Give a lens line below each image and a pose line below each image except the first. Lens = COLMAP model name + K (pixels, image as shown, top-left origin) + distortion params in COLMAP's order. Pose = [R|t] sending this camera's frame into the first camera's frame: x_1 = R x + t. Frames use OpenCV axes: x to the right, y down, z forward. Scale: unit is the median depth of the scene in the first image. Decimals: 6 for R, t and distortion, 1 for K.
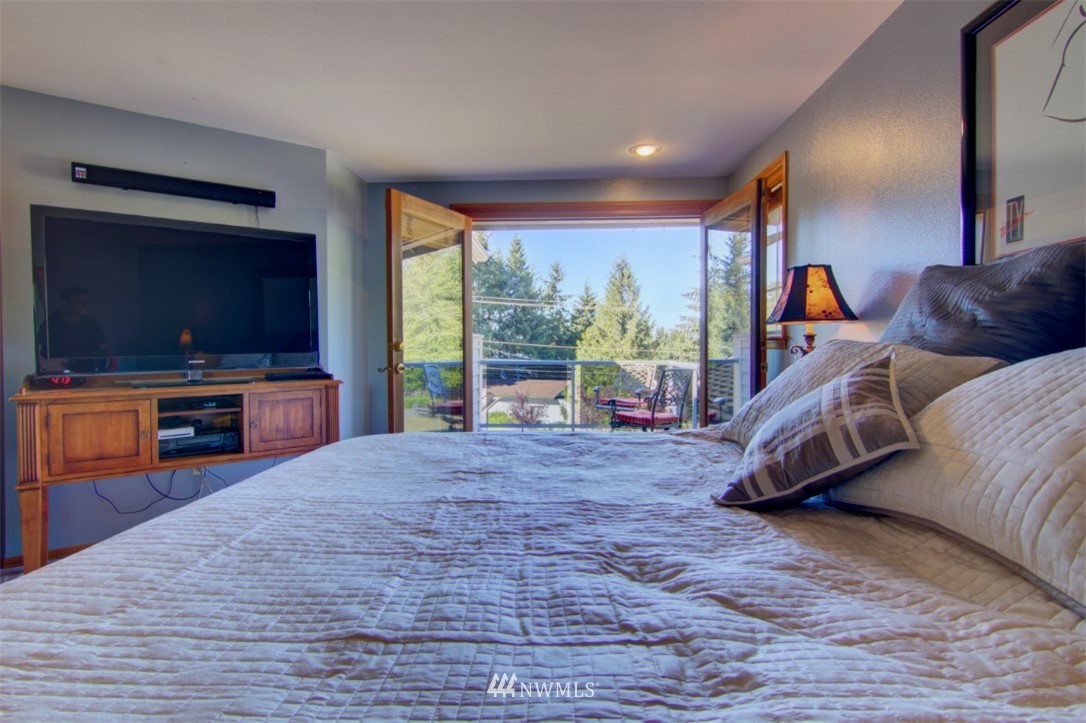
lens RADIAL K [[547.2, 0, 538.7], [0, 547.2, 354.3], [0, 0, 1]] dist [0.002431, -0.001648]
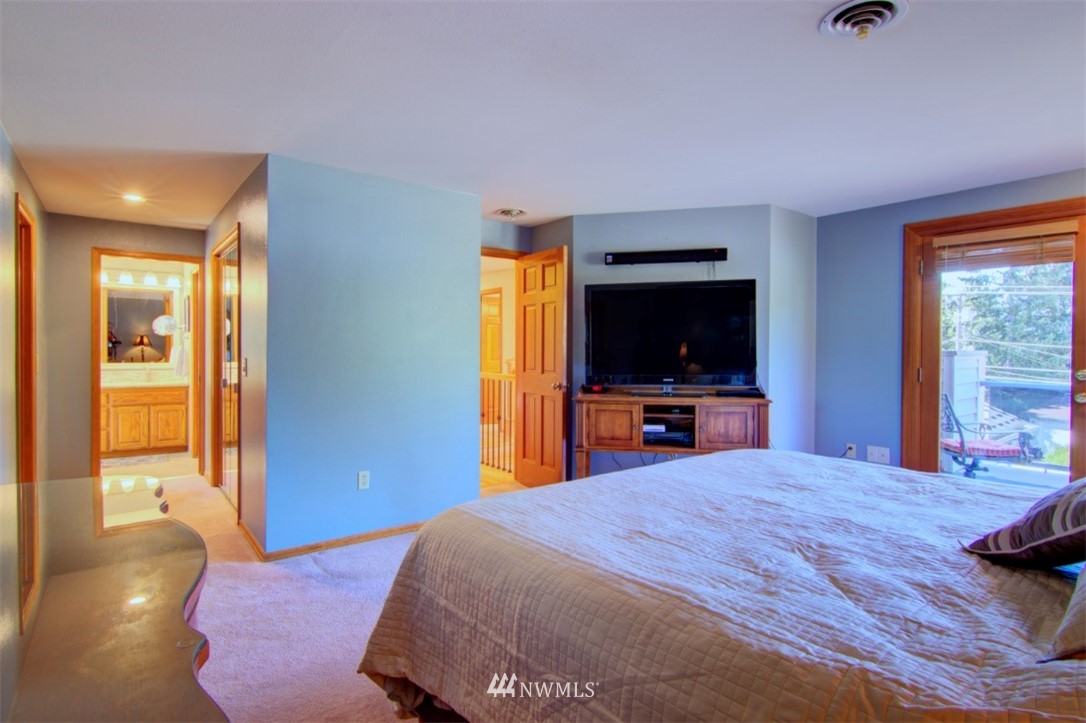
lens RADIAL K [[547.2, 0, 542.0], [0, 547.2, 359.1], [0, 0, 1]] dist [0.002431, -0.001648]
pose [[0.650306, 0.020956, -0.759384, 0.282518], [-0.018448, 0.999760, 0.011791, -0.059729], [0.759449, 0.006341, 0.650536, -0.207287]]
